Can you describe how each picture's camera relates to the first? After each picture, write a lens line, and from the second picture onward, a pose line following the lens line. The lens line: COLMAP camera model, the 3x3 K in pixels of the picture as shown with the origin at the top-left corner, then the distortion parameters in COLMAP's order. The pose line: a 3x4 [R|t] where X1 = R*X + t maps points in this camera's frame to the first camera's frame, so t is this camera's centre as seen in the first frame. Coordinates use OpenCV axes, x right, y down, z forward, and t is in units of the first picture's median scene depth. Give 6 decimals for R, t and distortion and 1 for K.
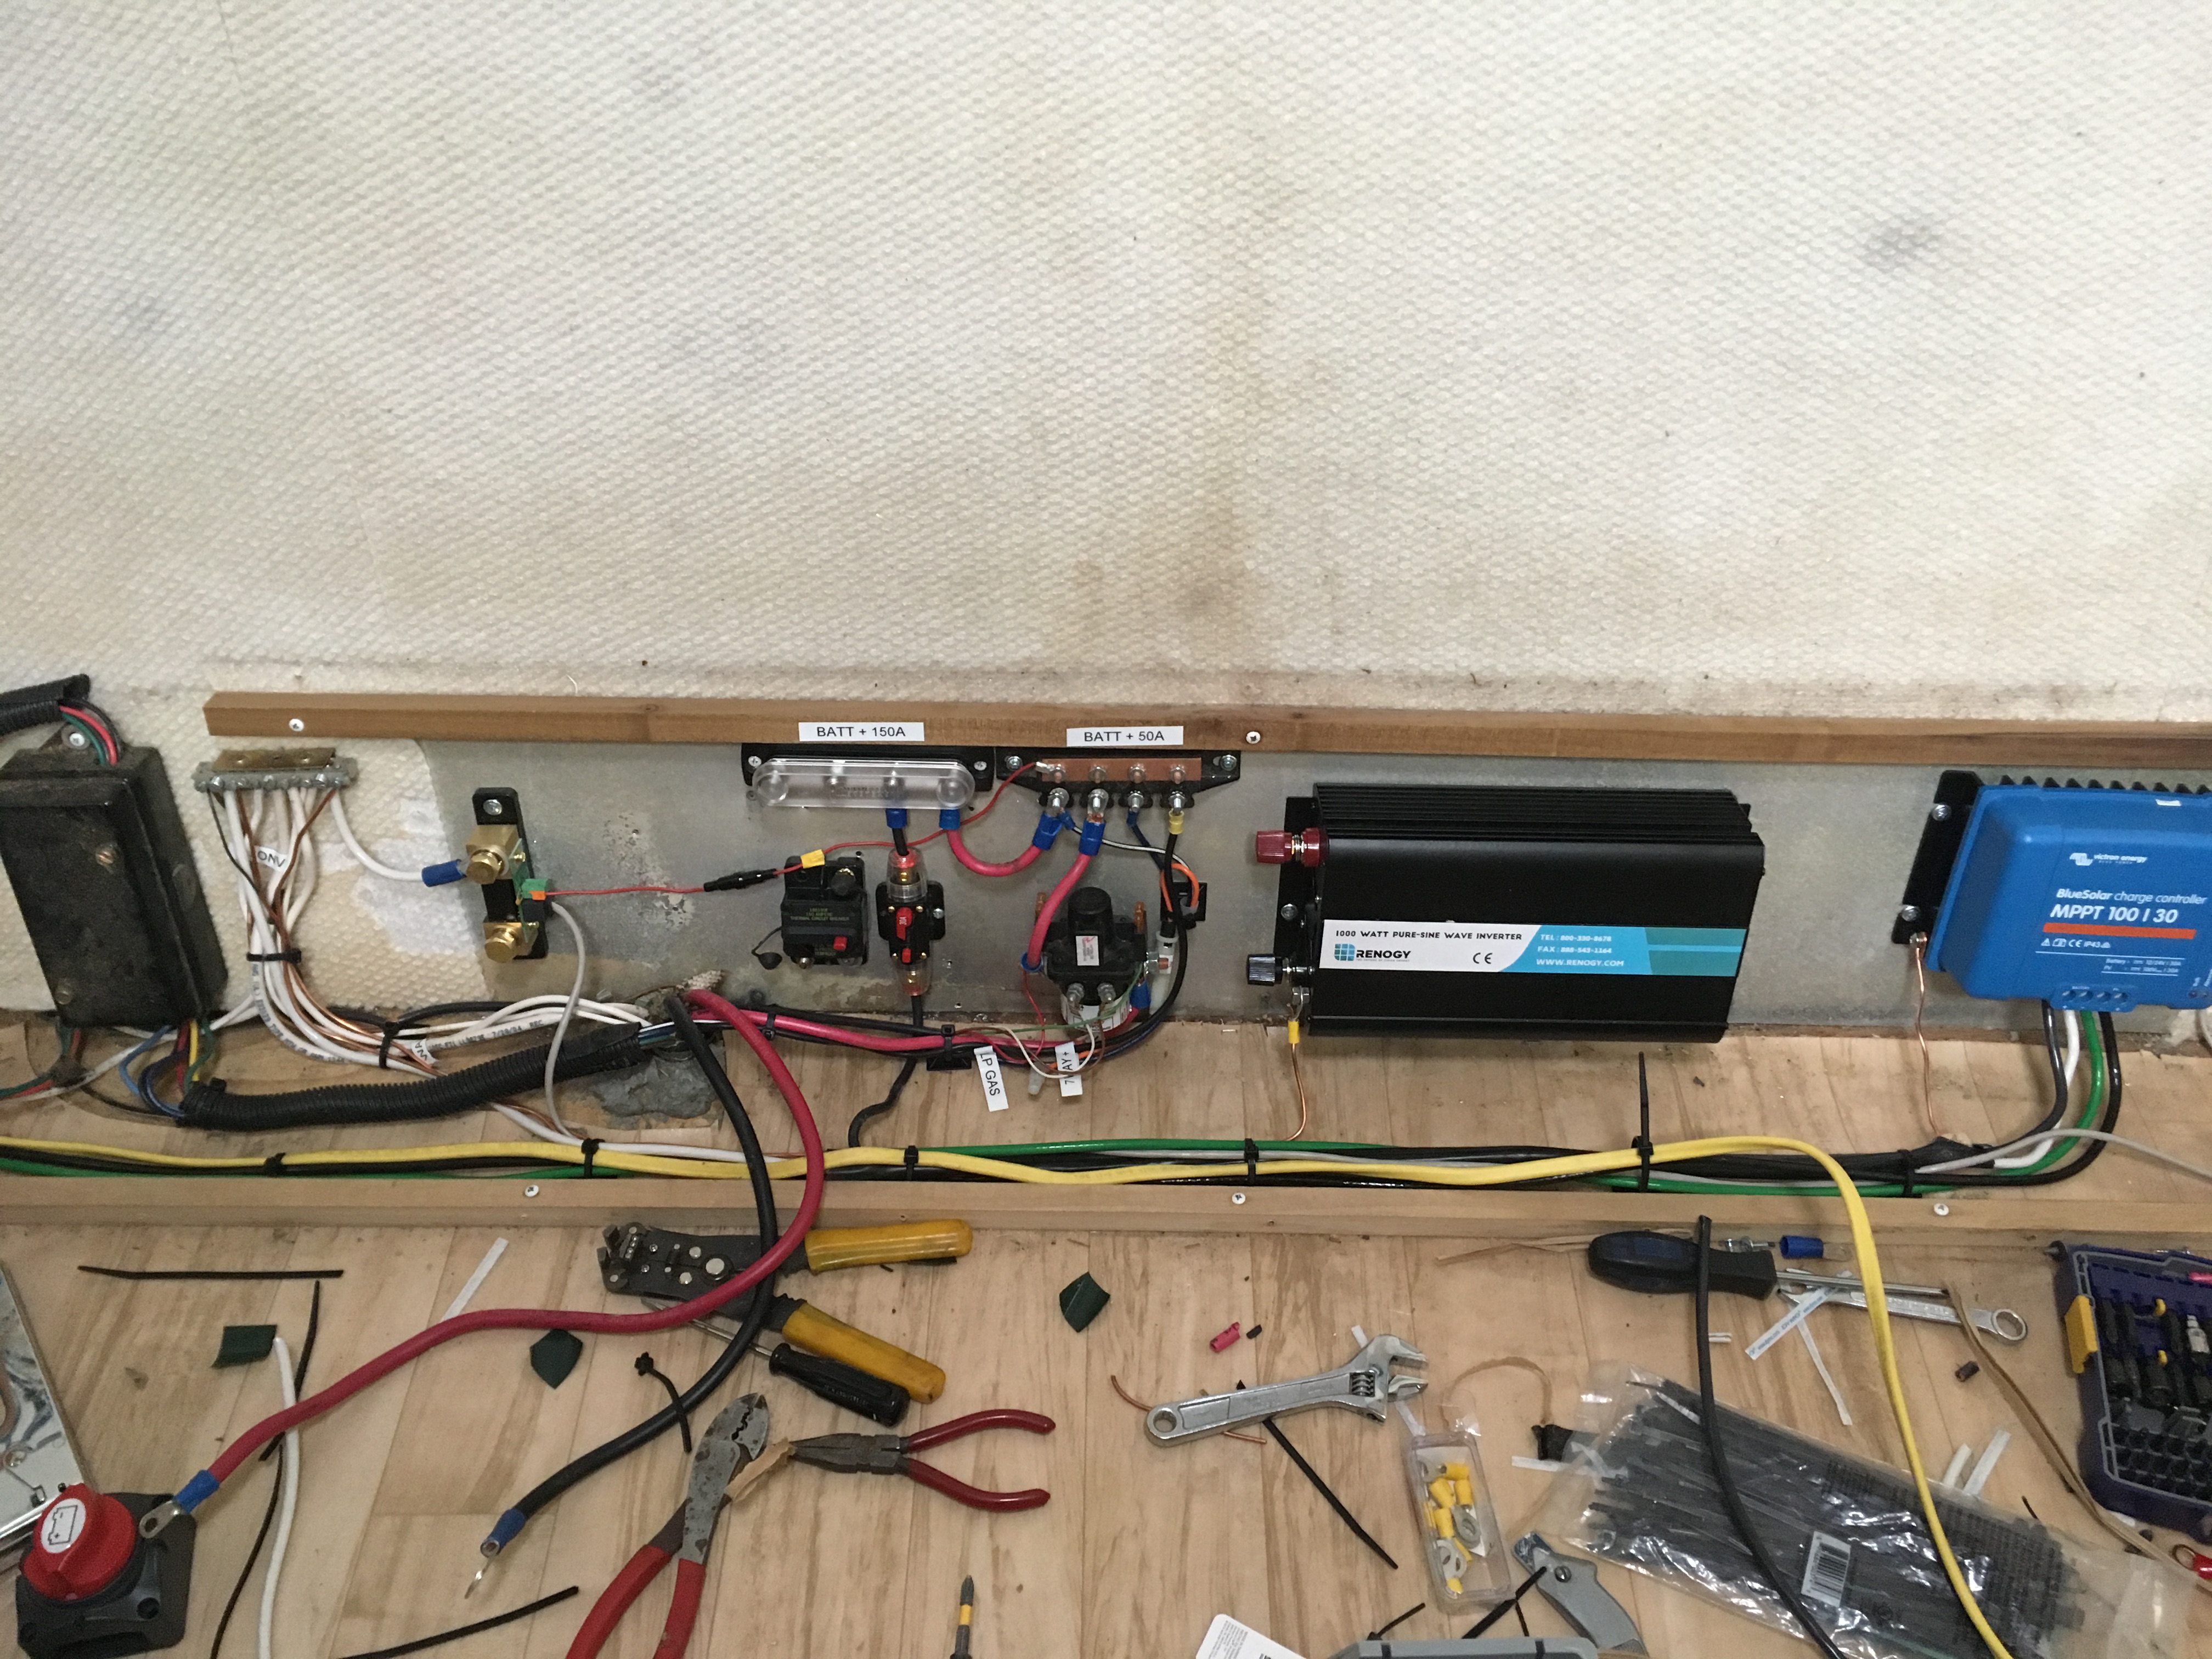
lens RADIAL K [[1909.0, 0, 1113.3], [0, 1909.0, 828.5], [0, 0, 1]] dist [0.089533, -0.128021]
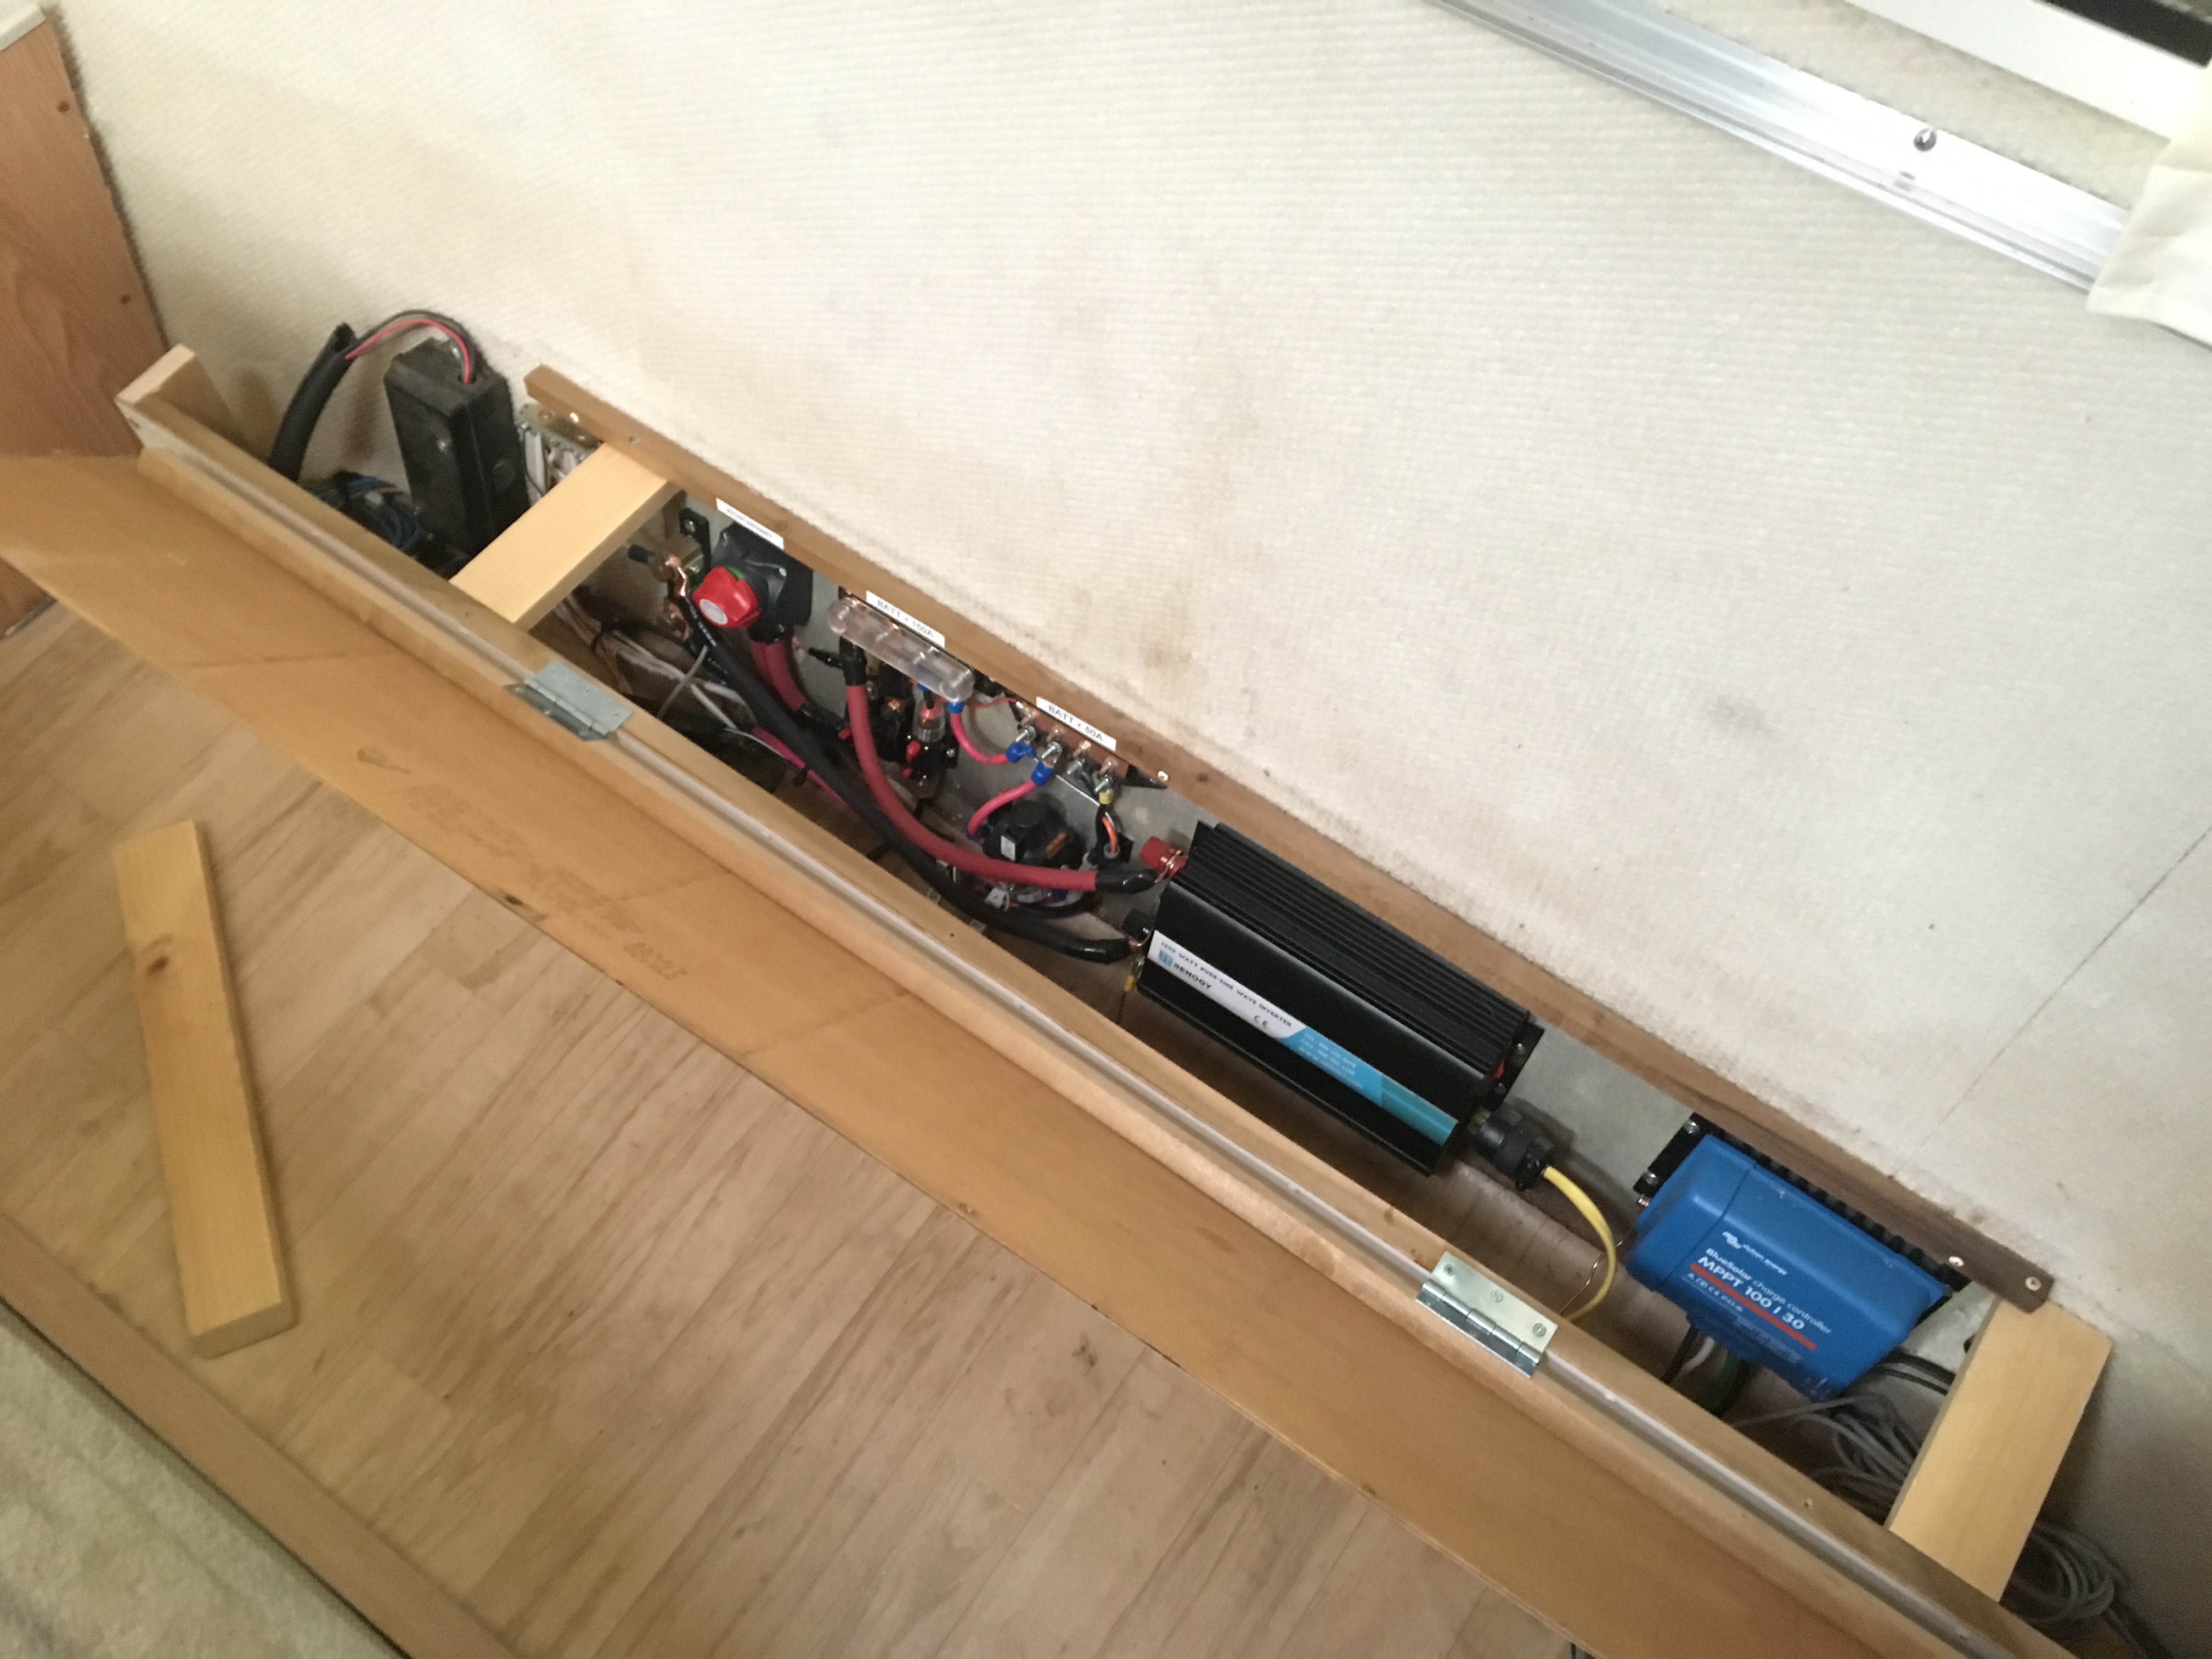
lens RADIAL K [[1909.0, 0, 1113.3], [0, 1909.0, 828.5], [0, 0, 1]] dist [0.089533, -0.128021]
pose [[0.817884, 0.498447, -0.287432, 0.402992], [-0.382567, 0.844223, 0.375407, -0.449814], [0.429777, -0.197077, 0.881165, -0.069149]]
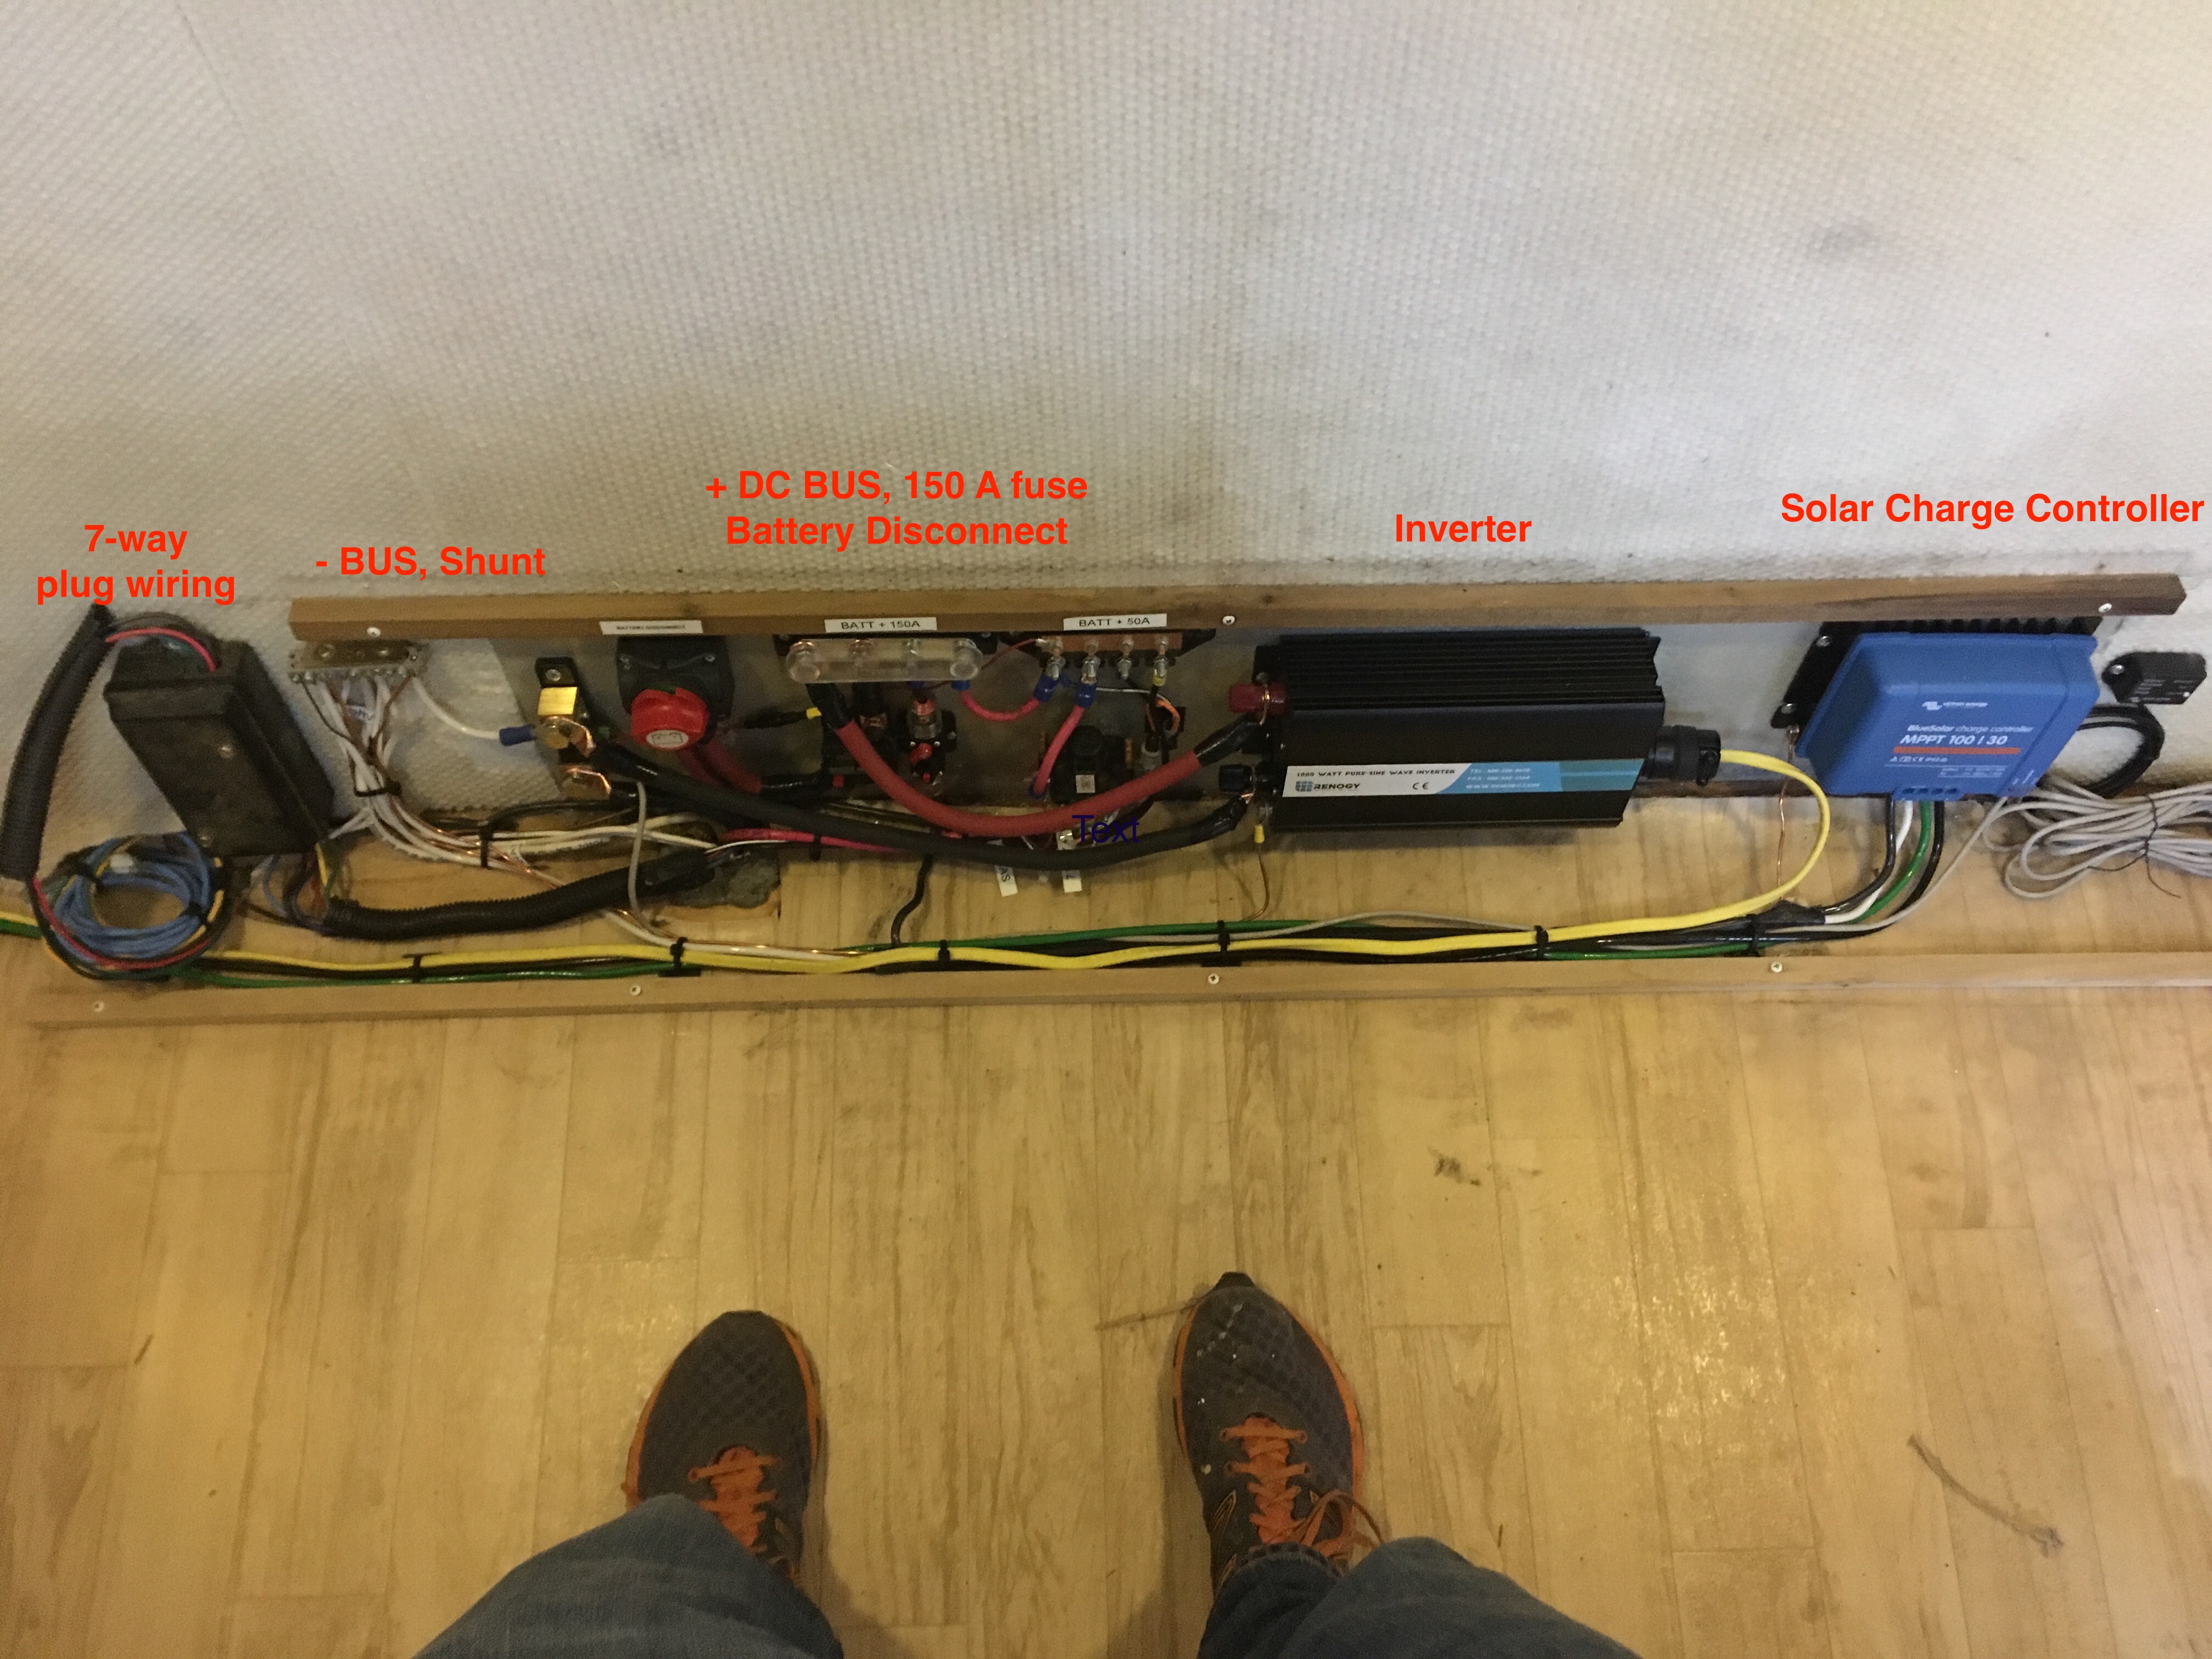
lens RADIAL K [[1909.0, 0, 1113.3], [0, 1909.0, 828.5], [0, 0, 1]] dist [0.089533, -0.128021]
pose [[0.999227, -0.029180, 0.026360, -0.028133], [0.016117, 0.915350, 0.402336, -0.387525], [-0.035868, -0.401600, 0.915113, -0.081394]]
